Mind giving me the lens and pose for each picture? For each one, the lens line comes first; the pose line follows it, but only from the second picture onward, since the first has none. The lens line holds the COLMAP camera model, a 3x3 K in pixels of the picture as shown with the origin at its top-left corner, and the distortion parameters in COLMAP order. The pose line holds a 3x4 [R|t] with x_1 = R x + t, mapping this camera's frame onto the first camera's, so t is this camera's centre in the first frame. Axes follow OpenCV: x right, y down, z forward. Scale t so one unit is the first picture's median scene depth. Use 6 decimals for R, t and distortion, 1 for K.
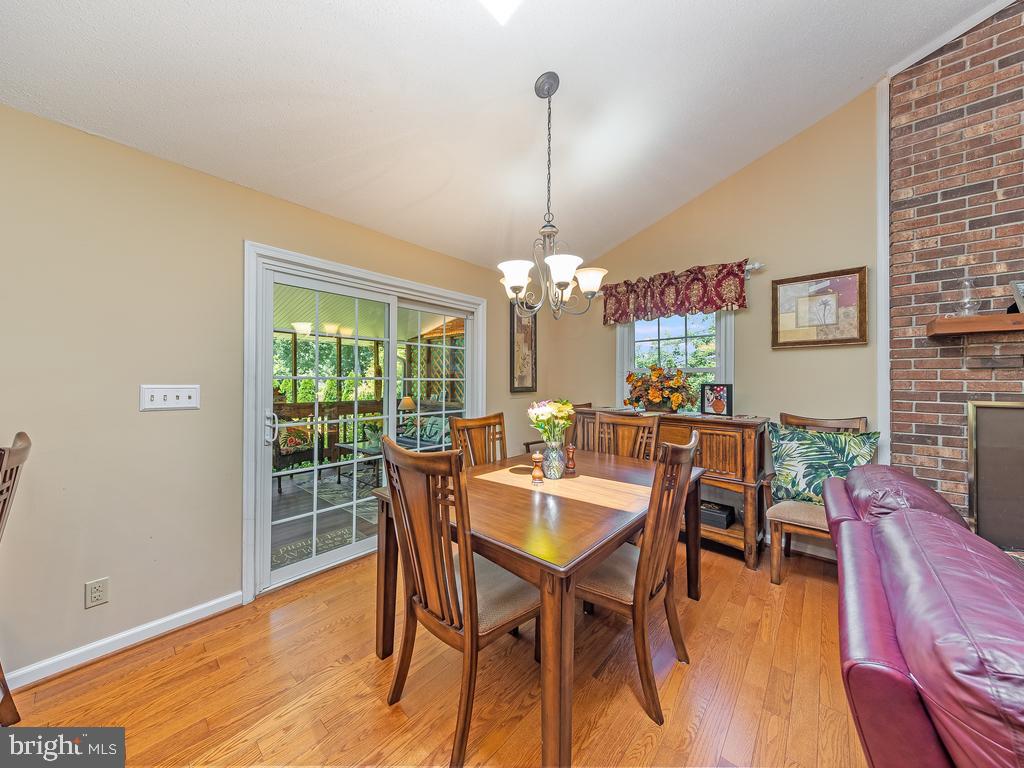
lens RADIAL K [[356.7, 0, 506.8], [0, 356.7, 380.4], [0, 0, 1]] dist [0.000516, 0.000050]
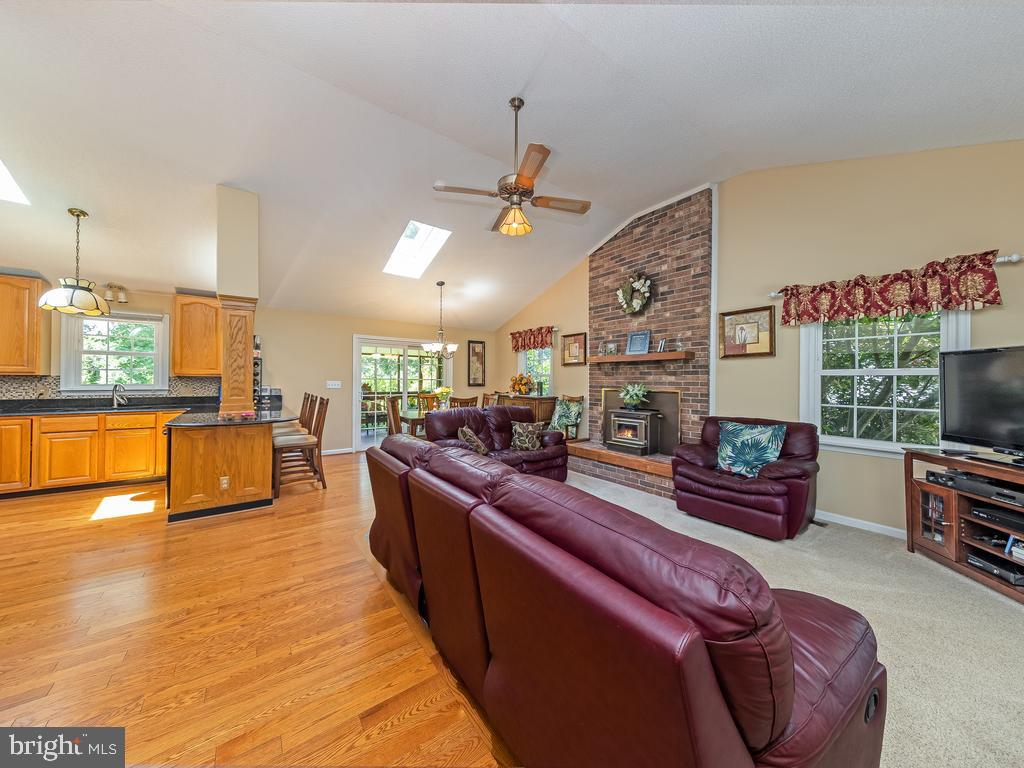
lens RADIAL K [[356.7, 0, 506.8], [0, 356.7, 380.4], [0, 0, 1]] dist [0.000516, 0.000050]
pose [[0.978840, 0.000854, -0.204625, 0.971067], [-0.000720, 0.999999, 0.000729, -0.001085], [0.204625, -0.000566, 0.978840, -1.414787]]
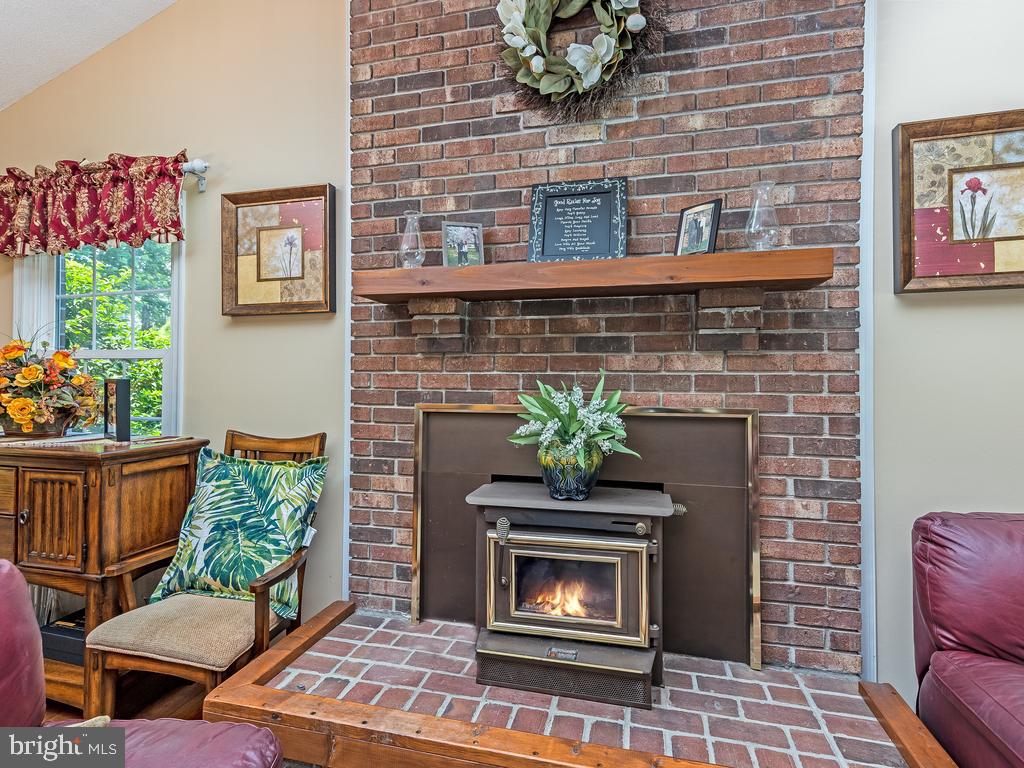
lens RADIAL K [[523.0, 0, 512.0], [0, 523.0, 384.0], [0, 0, 1]] dist [-0.001640, -0.000176]
pose [[0.880265, 0.001449, 0.474481, 0.845620], [-0.001407, 0.999999, -0.000444, 0.018820], [-0.474481, -0.000276, 0.880266, 0.068541]]
